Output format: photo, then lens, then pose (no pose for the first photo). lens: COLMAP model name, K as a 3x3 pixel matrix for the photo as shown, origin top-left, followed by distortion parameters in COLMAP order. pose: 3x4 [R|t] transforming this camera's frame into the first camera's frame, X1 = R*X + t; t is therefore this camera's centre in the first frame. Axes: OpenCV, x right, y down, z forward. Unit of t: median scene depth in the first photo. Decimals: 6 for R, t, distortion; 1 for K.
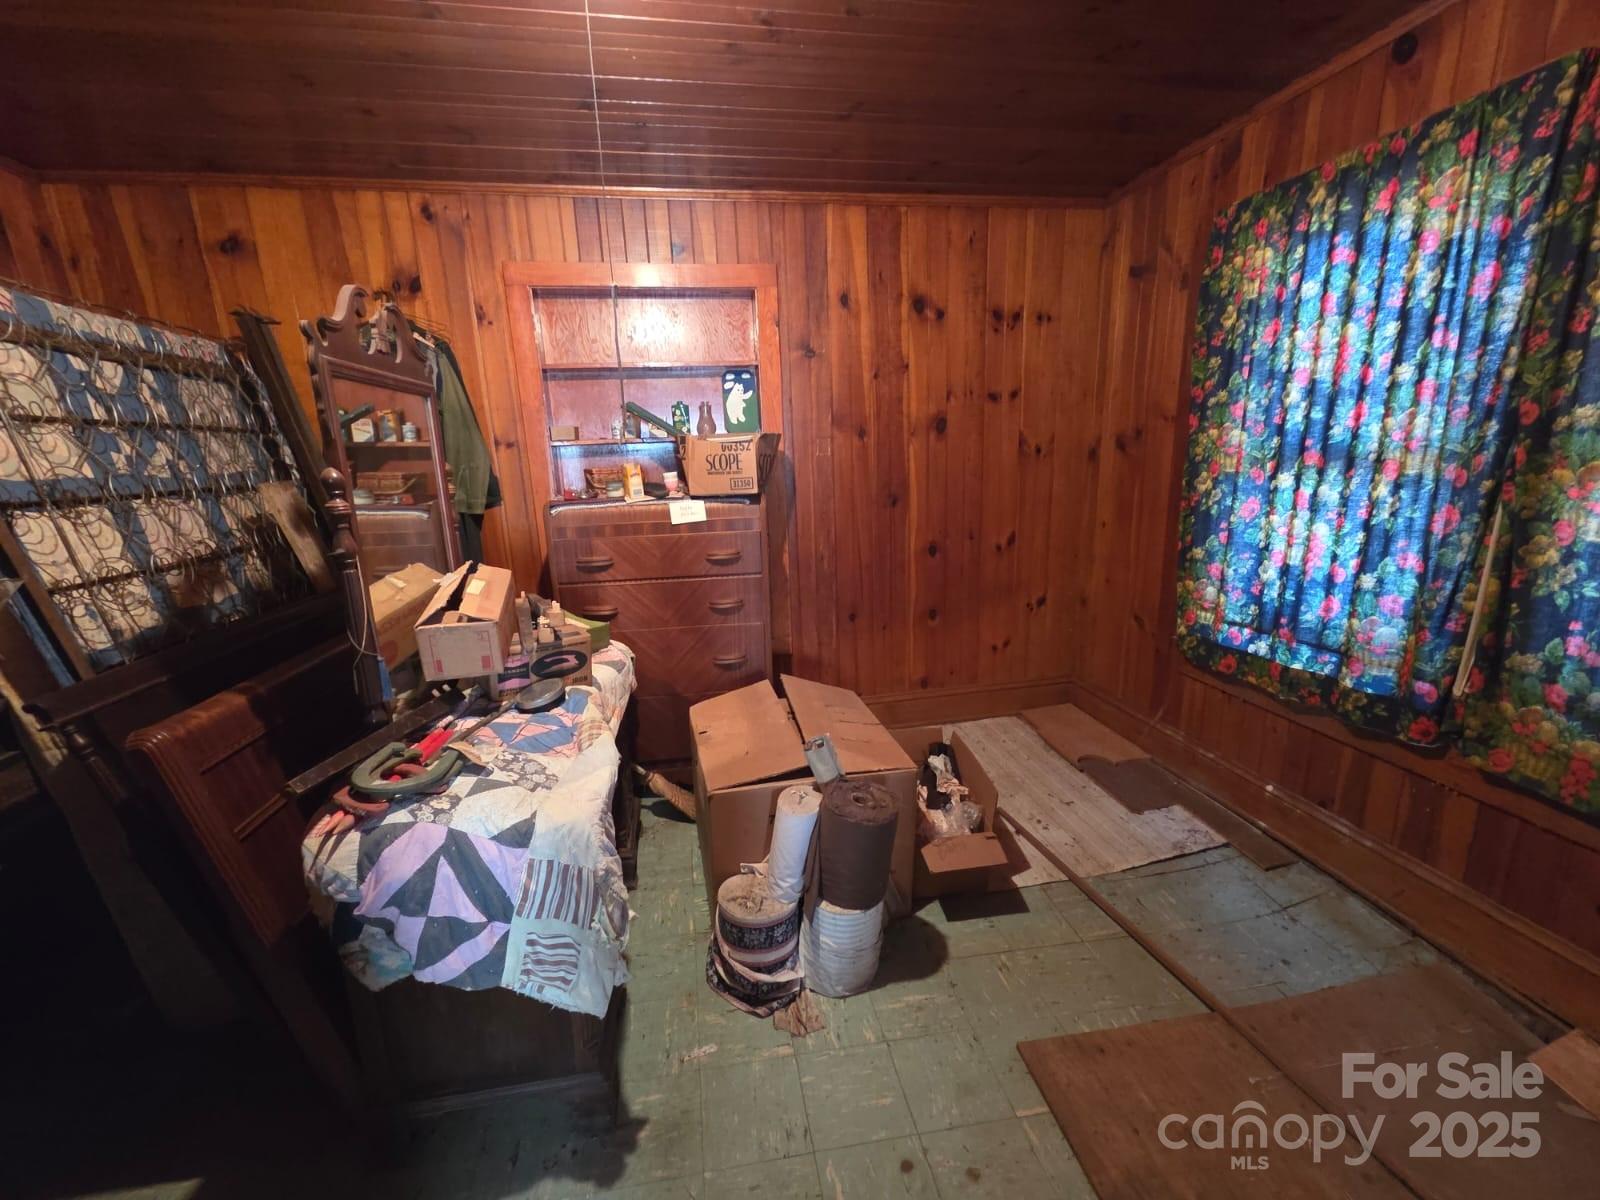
lens RADIAL K [[652.8, 0, 799.8], [0, 652.8, 608.5], [0, 0, 1]] dist [0.000744, -0.000114]
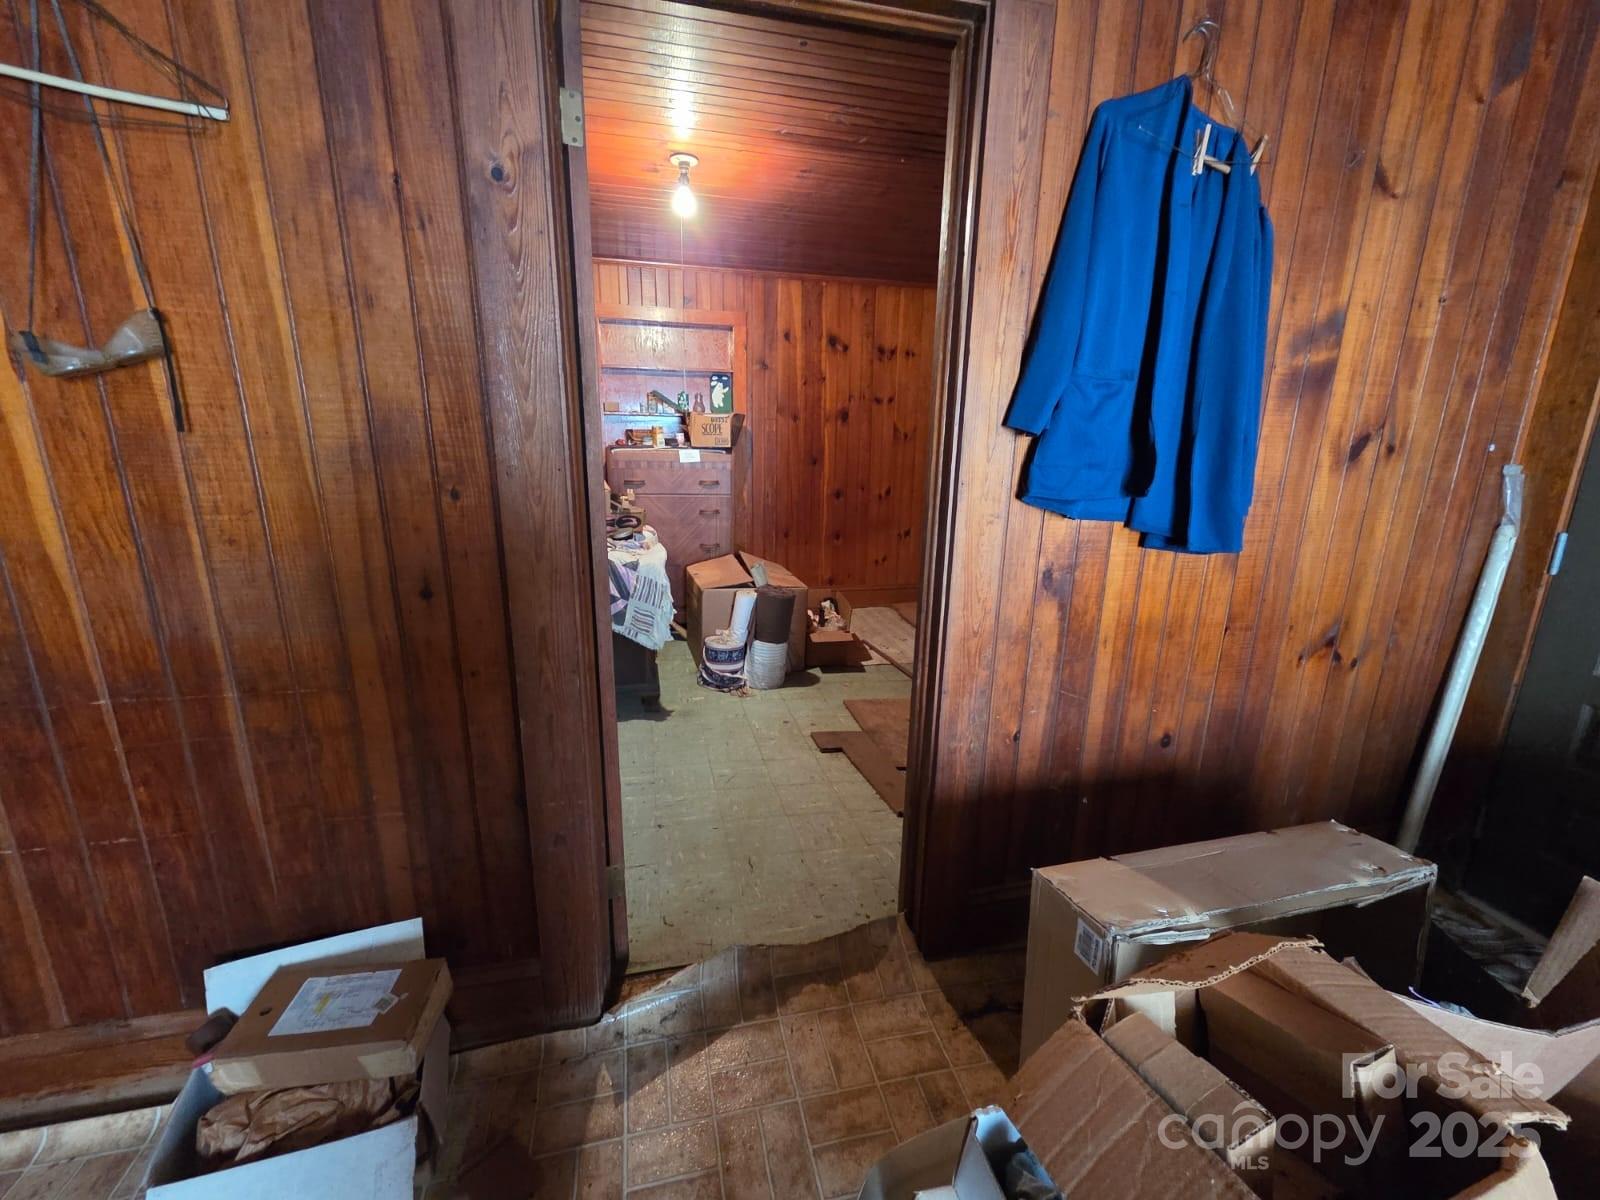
lens RADIAL K [[652.8, 0, 799.8], [0, 652.8, 608.5], [0, 0, 1]] dist [0.000744, -0.000114]
pose [[0.997026, 0.040013, 0.065869, 0.019559], [-0.040671, 0.999135, 0.008674, 0.199468], [-0.065465, -0.011327, 0.997791, -0.657133]]
